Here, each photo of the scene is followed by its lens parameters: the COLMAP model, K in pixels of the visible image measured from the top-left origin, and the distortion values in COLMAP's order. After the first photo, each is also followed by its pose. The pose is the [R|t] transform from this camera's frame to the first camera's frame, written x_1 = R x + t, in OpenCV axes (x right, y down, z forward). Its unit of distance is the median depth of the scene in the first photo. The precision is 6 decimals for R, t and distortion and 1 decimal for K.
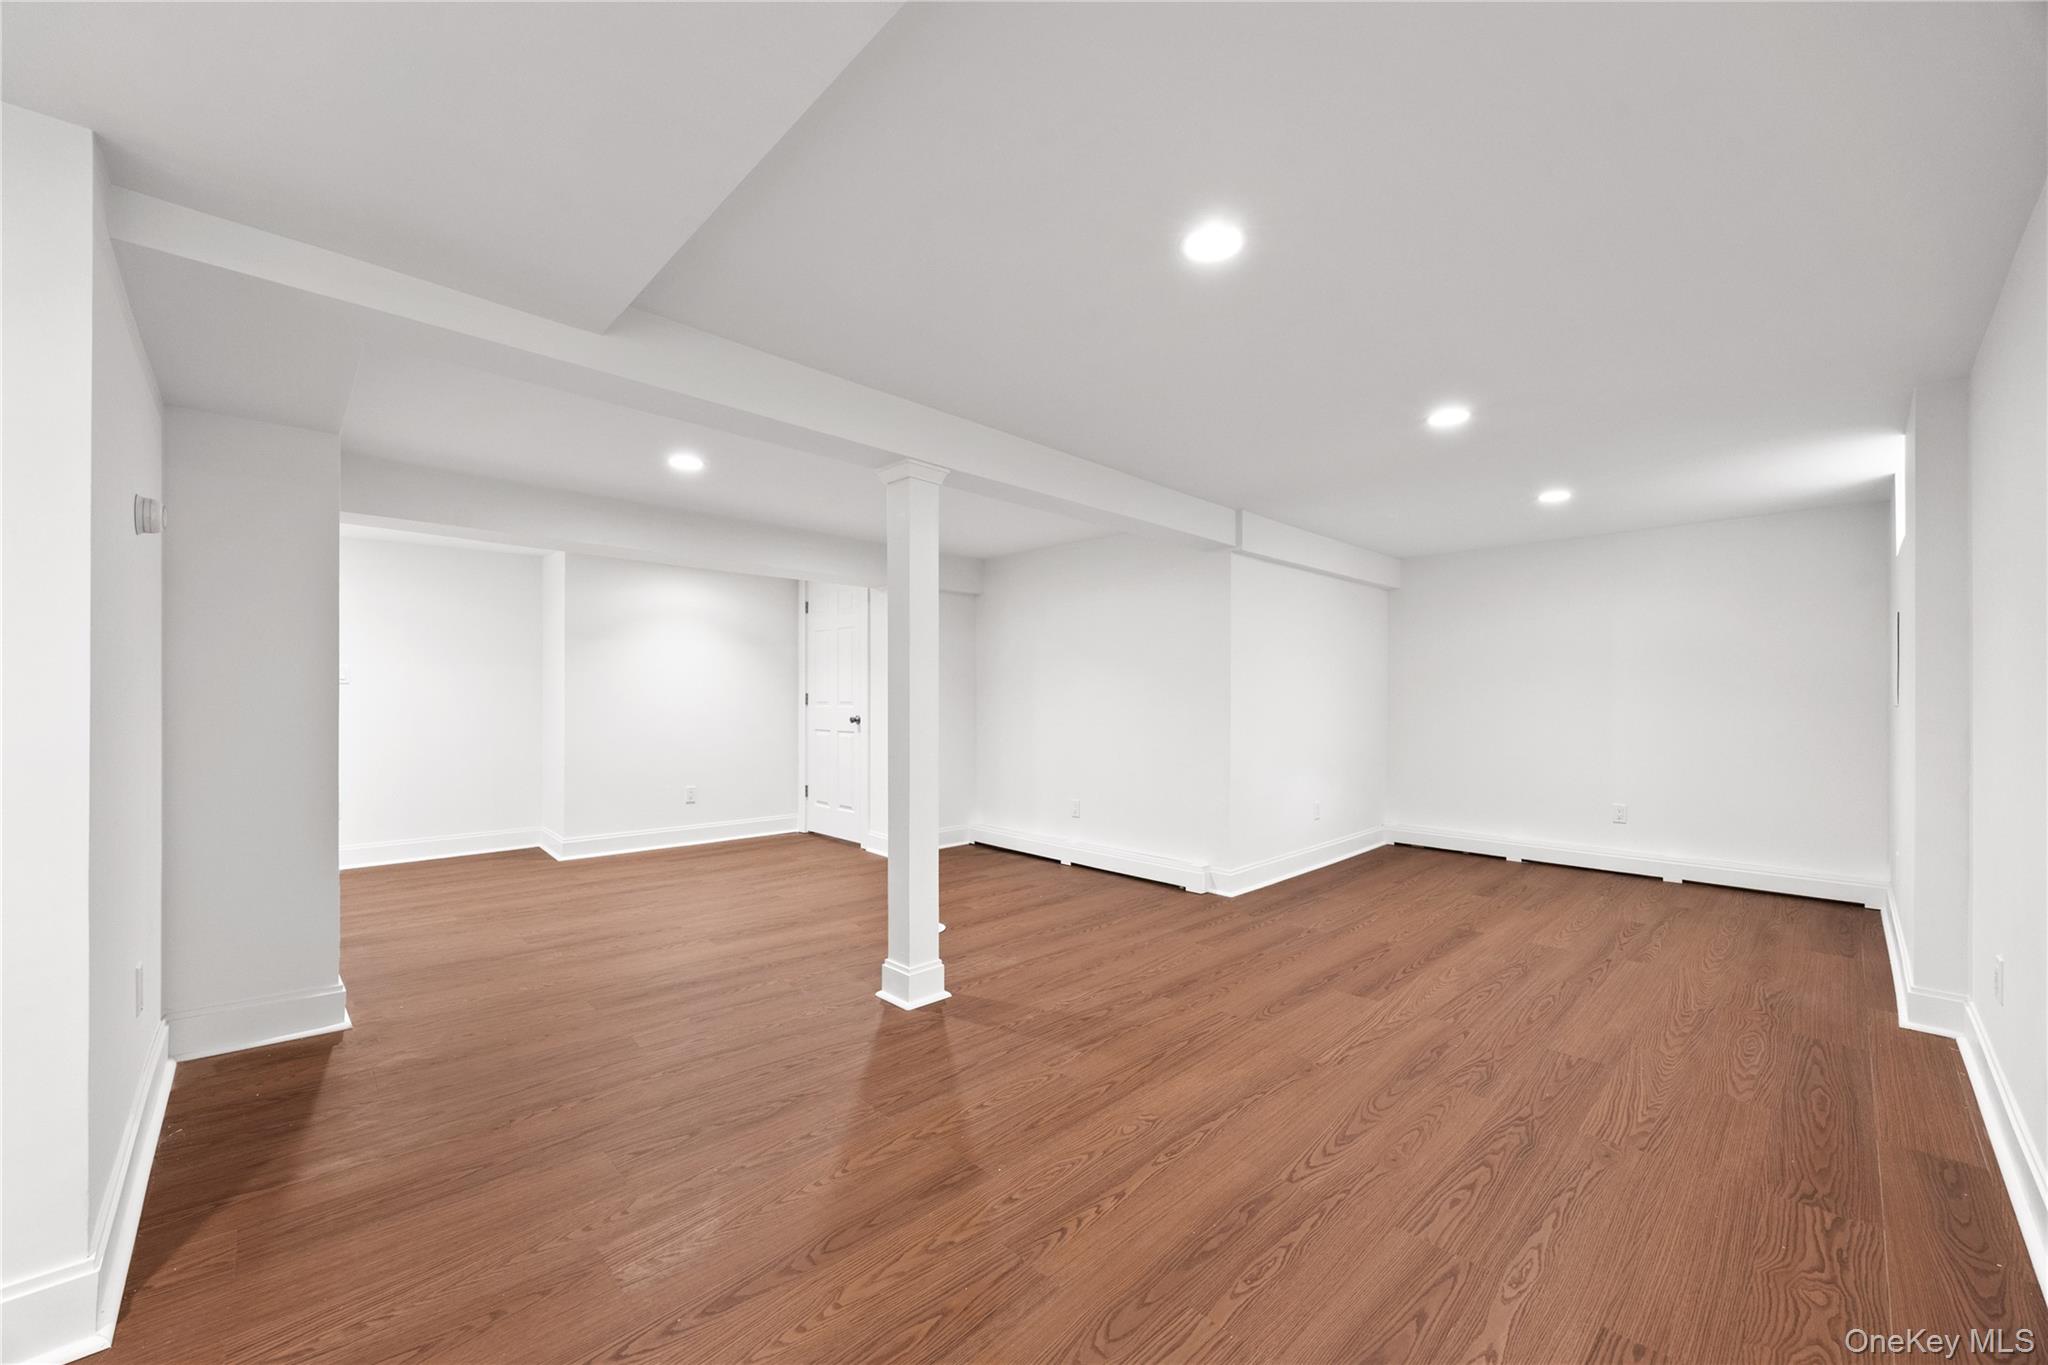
lens RADIAL K [[786.9, 0, 1018.1], [0, 786.9, 686.7], [0, 0, 1]] dist [0.000652, 0.000104]
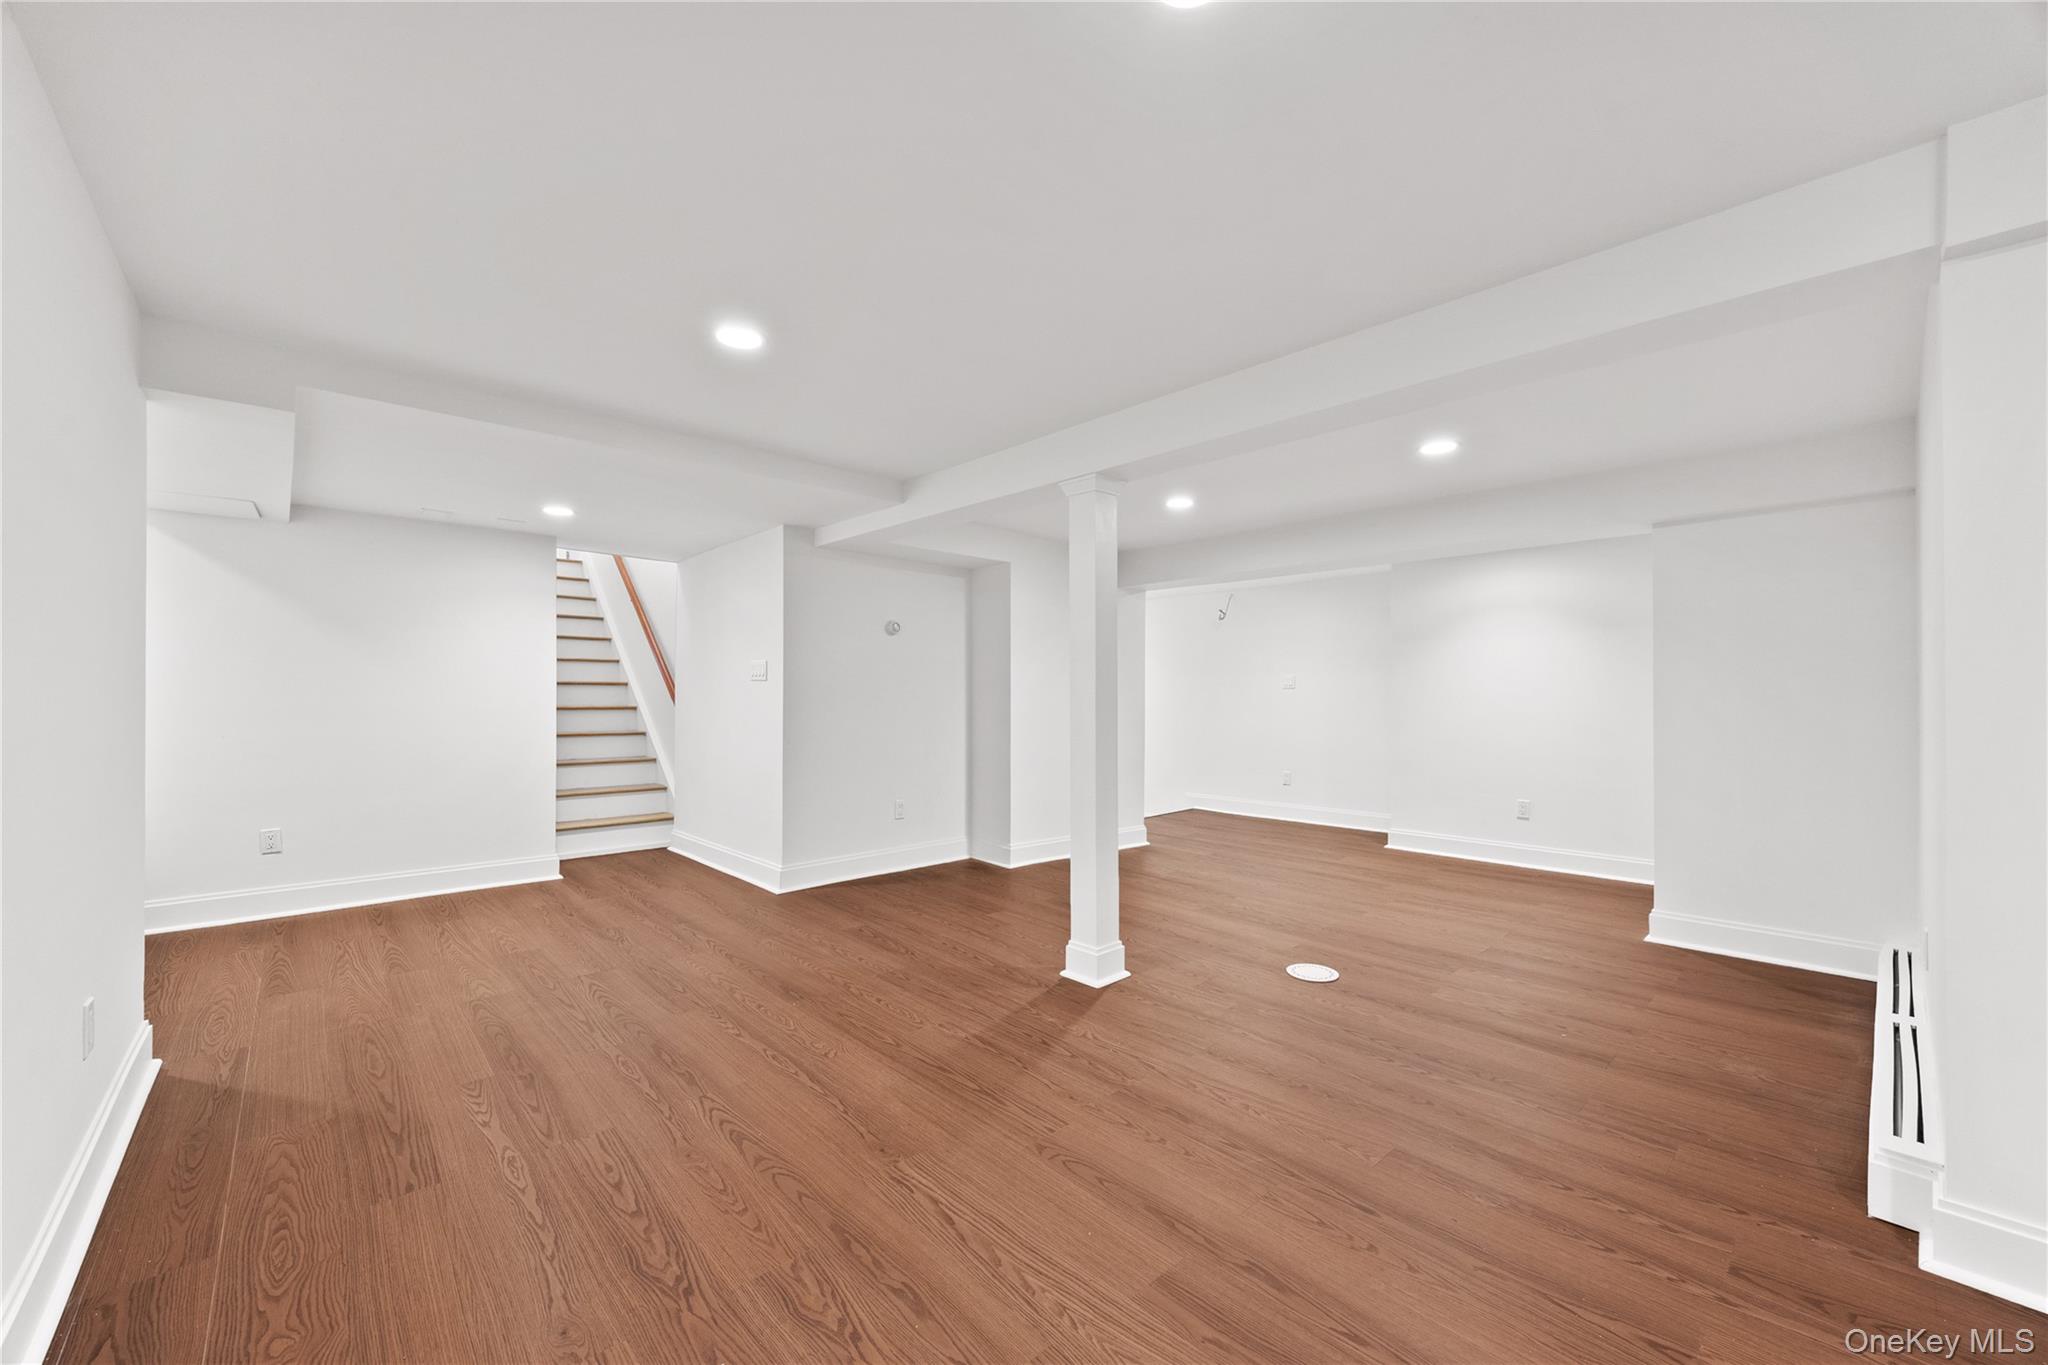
lens RADIAL K [[786.9, 0, 1018.1], [0, 786.9, 686.7], [0, 0, 1]] dist [0.000652, 0.000104]
pose [[-0.022911, -0.019364, -0.999550, 1.239779], [0.014471, 0.999701, -0.019698, 0.028582], [0.999633, -0.014916, -0.022624, 1.217749]]
